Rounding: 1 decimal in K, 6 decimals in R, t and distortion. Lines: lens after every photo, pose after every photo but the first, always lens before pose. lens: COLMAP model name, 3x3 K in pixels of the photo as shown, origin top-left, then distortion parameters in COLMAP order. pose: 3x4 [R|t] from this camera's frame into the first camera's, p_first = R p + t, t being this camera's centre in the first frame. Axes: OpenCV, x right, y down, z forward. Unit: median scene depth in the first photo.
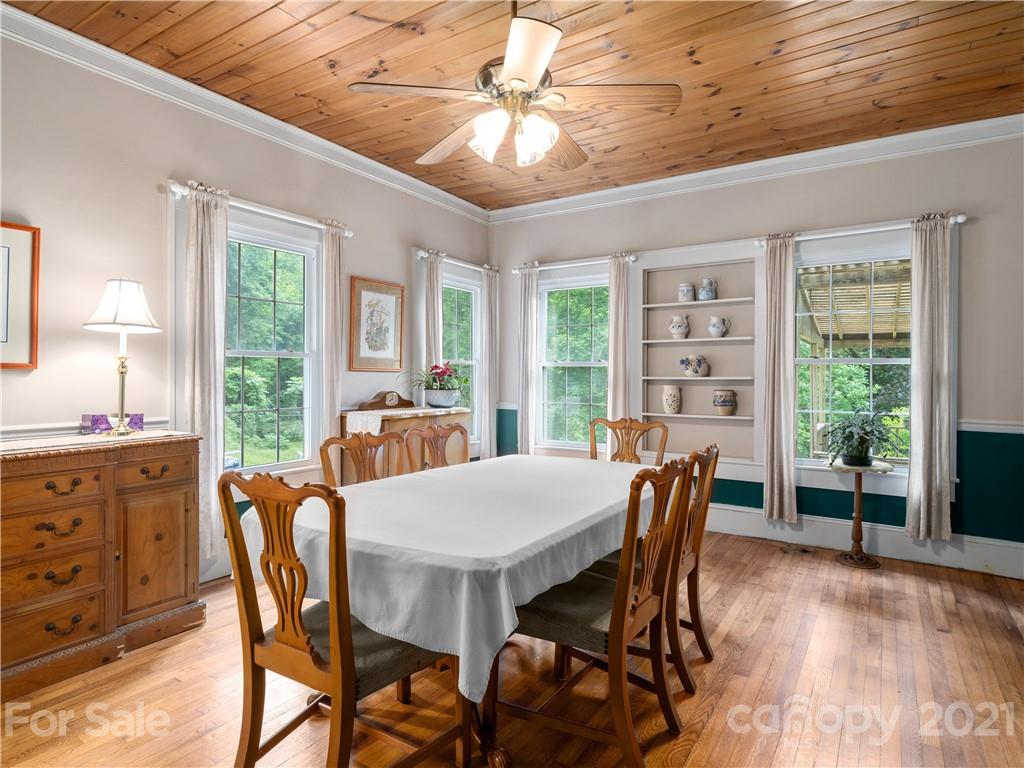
lens RADIAL K [[579.5, 0, 514.7], [0, 579.5, 377.4], [0, 0, 1]] dist [0.007776, -0.001022]
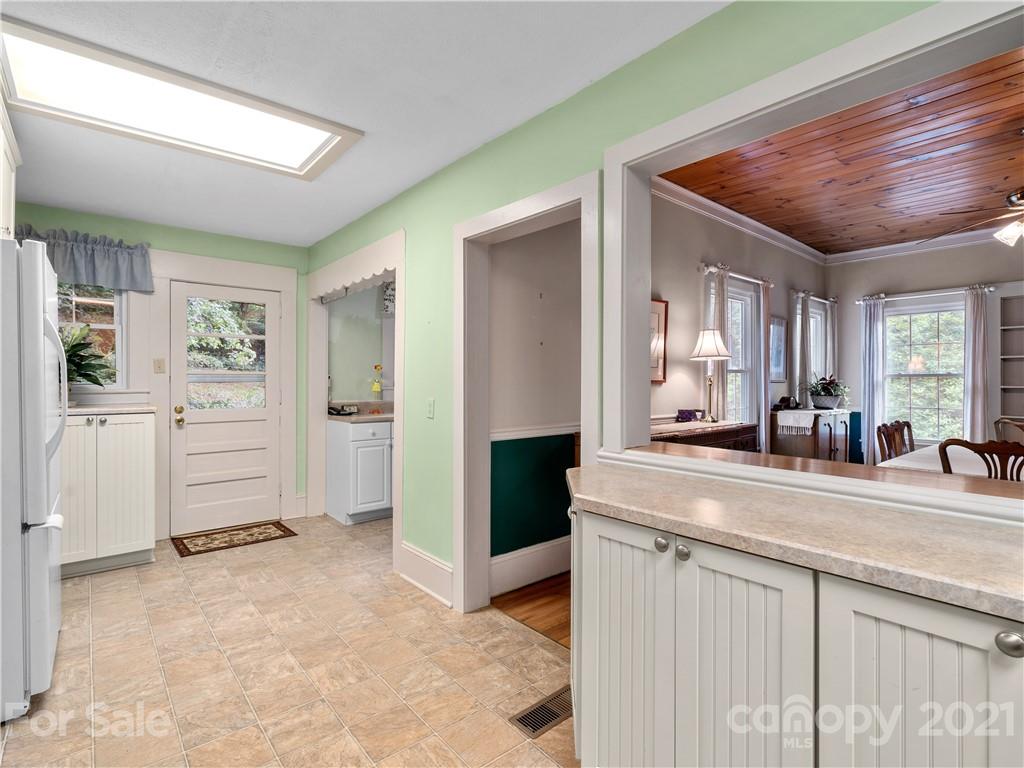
lens RADIAL K [[518.9, 0, 508.0], [0, 518.9, 381.5], [0, 0, 1]] dist [-0.000716, 0.000025]
pose [[0.956606, -0.002156, -0.291376, -0.488041], [0.000181, 0.999977, -0.006803, -0.004477], [0.291384, 0.006455, 0.956584, -0.362749]]
